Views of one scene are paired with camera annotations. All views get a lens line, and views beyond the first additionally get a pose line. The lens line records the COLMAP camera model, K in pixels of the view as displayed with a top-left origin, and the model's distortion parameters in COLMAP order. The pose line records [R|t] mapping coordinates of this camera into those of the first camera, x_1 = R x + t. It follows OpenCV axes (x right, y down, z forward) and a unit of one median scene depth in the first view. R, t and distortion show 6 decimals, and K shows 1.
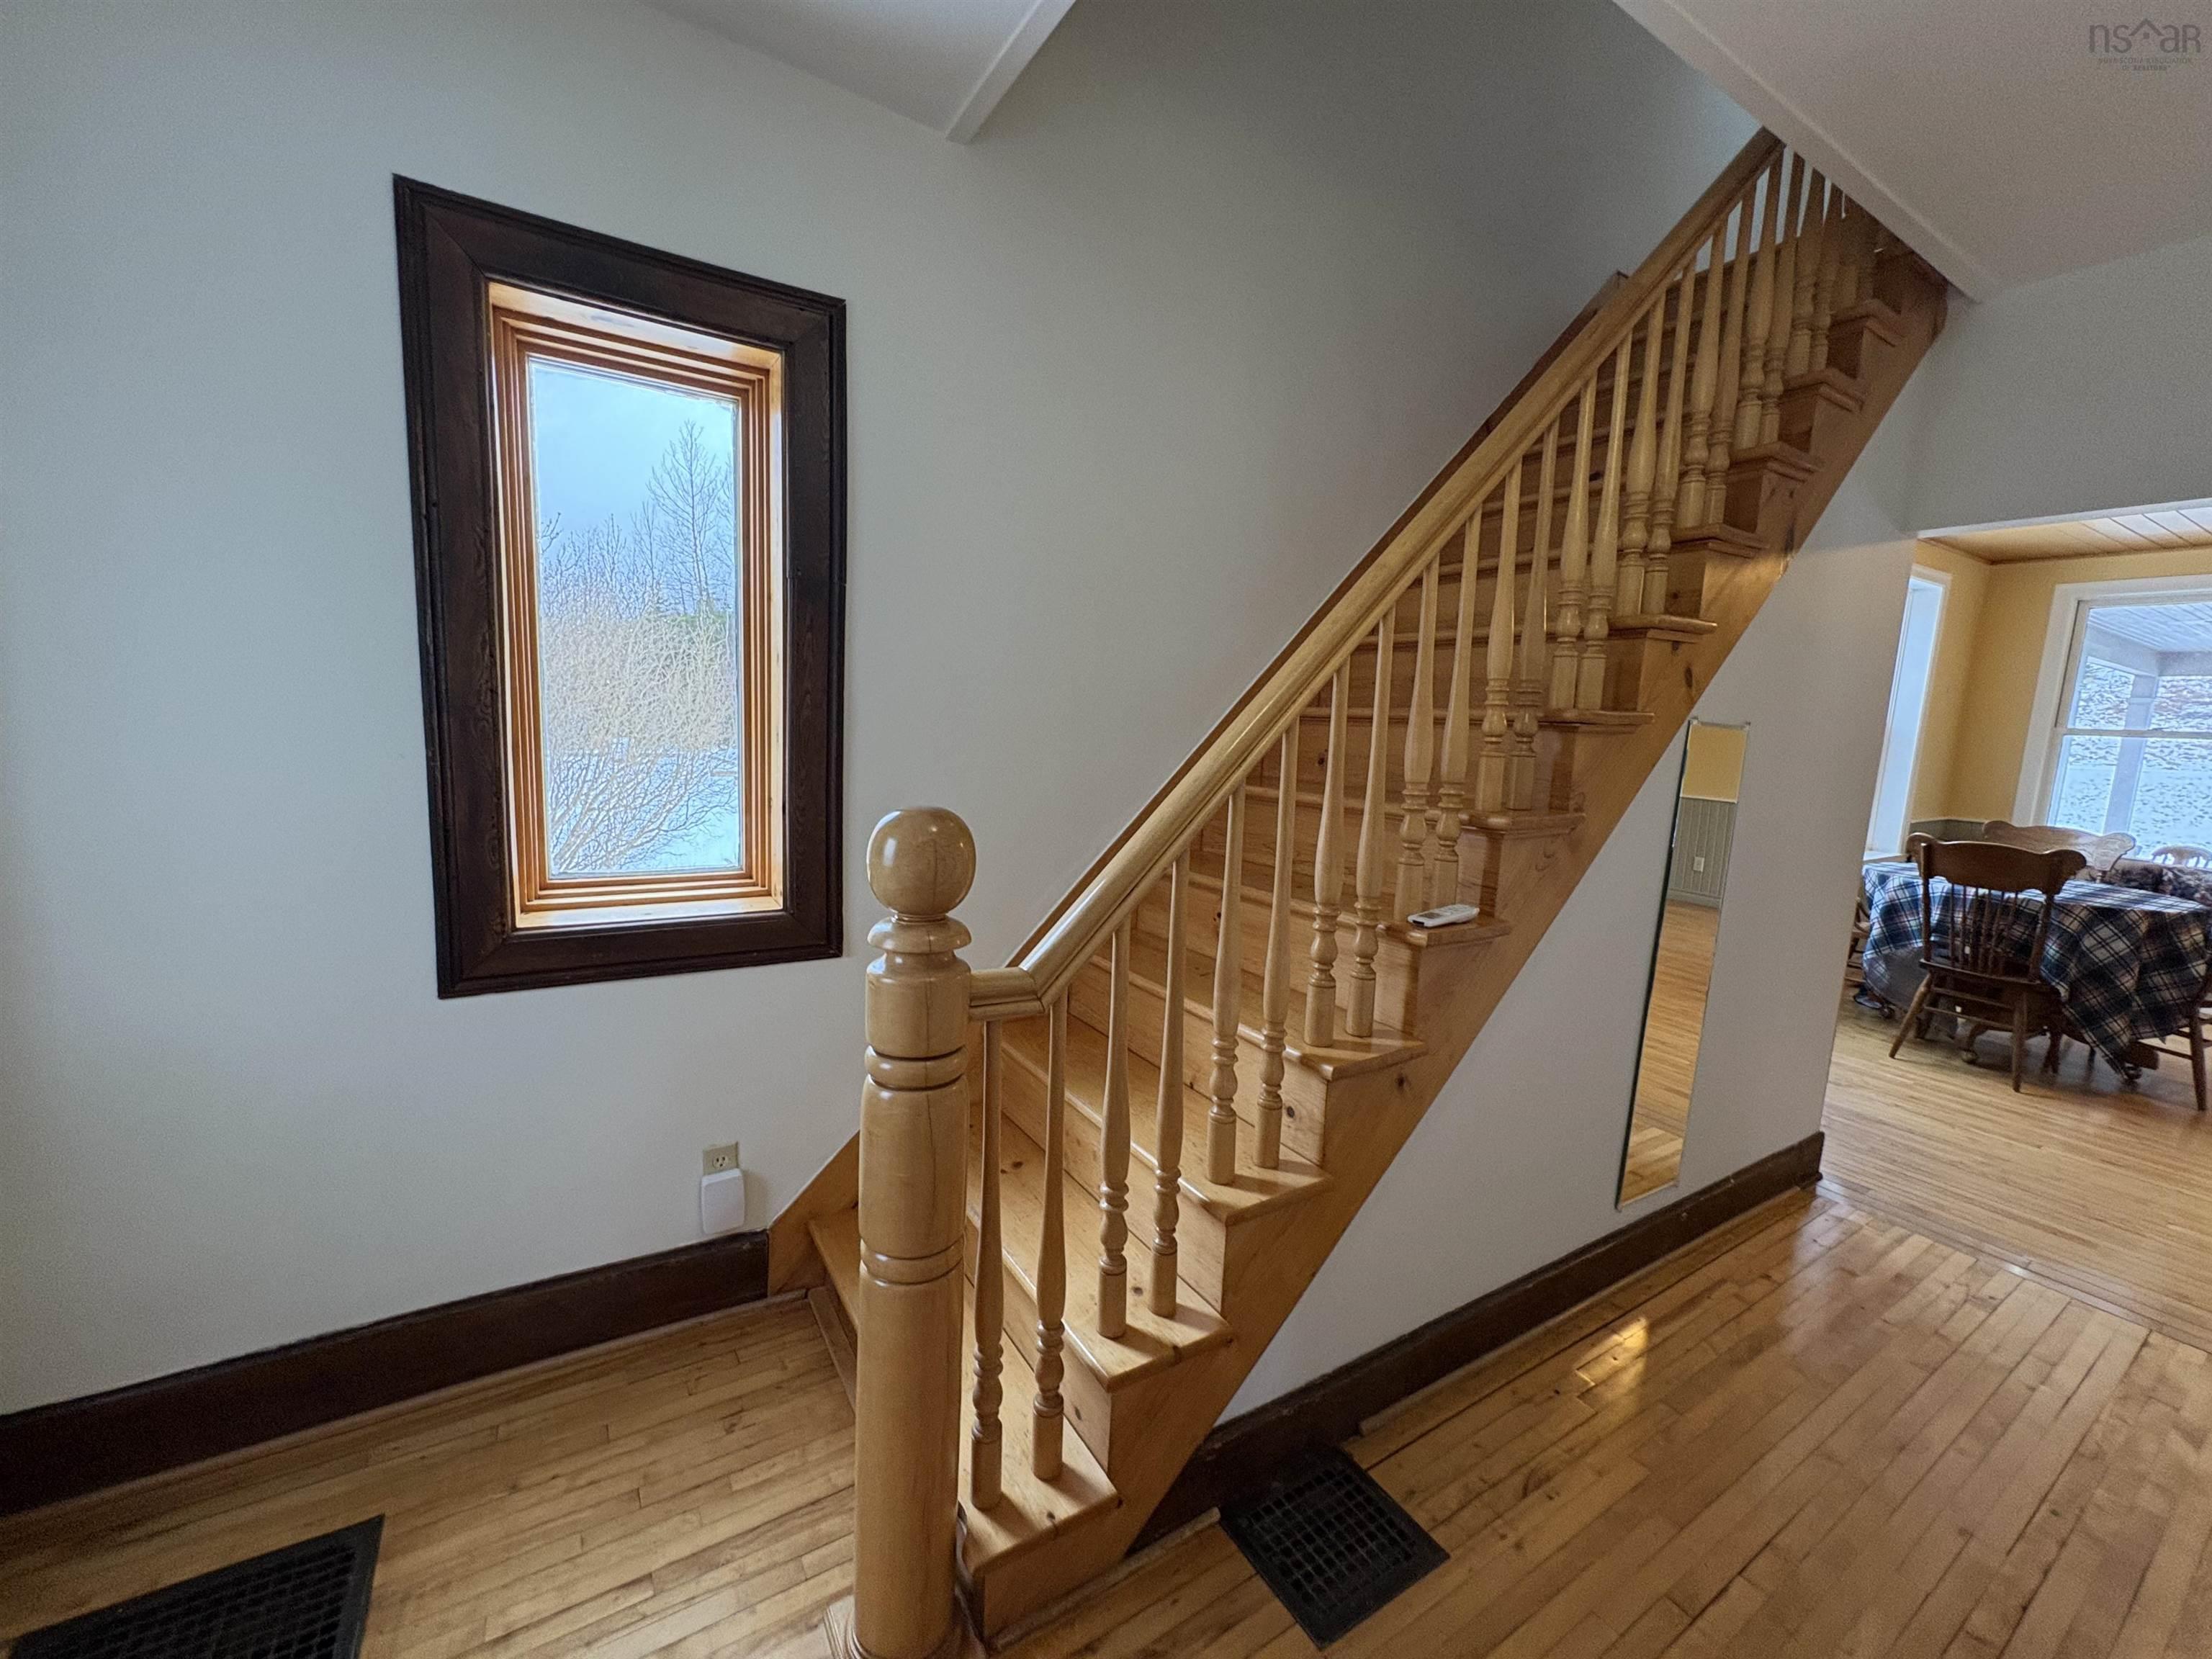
lens RADIAL K [[873.3, 0, 1113.0], [0, 873.3, 831.8], [0, 0, 1]] dist [-0.001238, -0.000036]
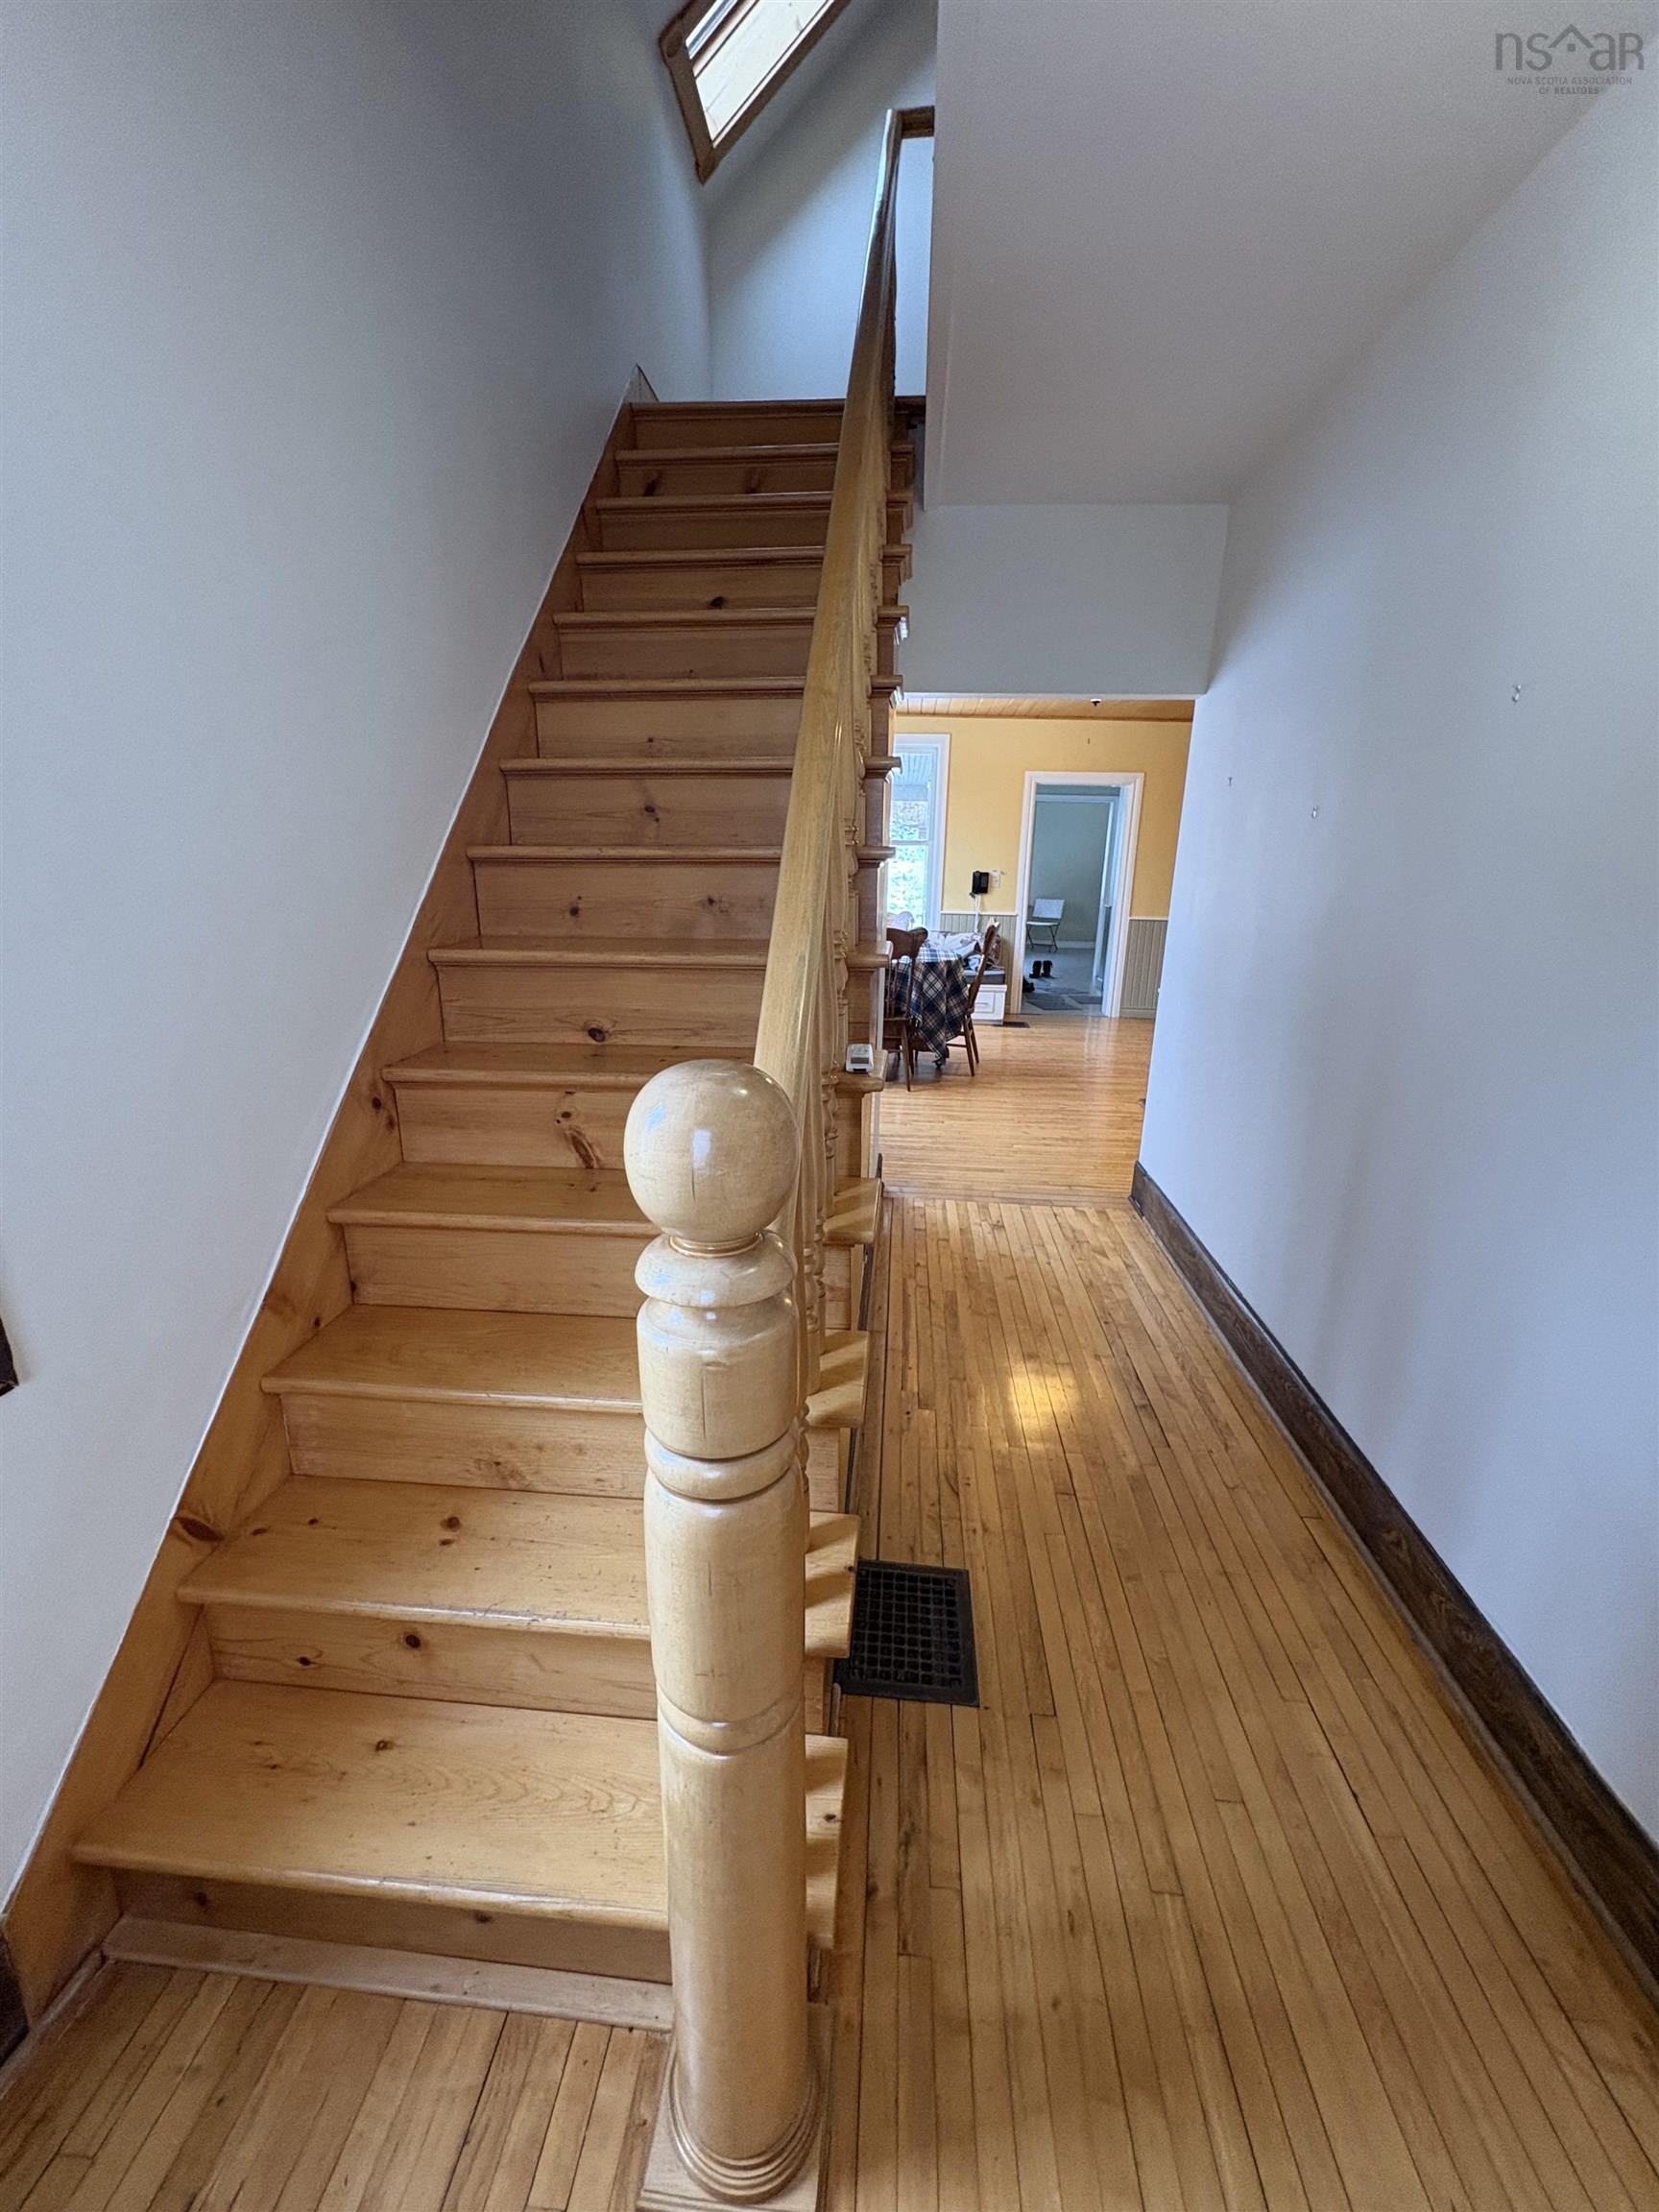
lens RADIAL K [[873.3, 0, 834.2], [0, 873.3, 1104.0], [0, 0, 1]] dist [-0.001238, -0.000036]
pose [[0.601459, -0.246954, 0.759777, -0.245535], [0.110809, 0.967619, 0.226790, -0.048596], [-0.791182, -0.052215, 0.609348, 0.218975]]
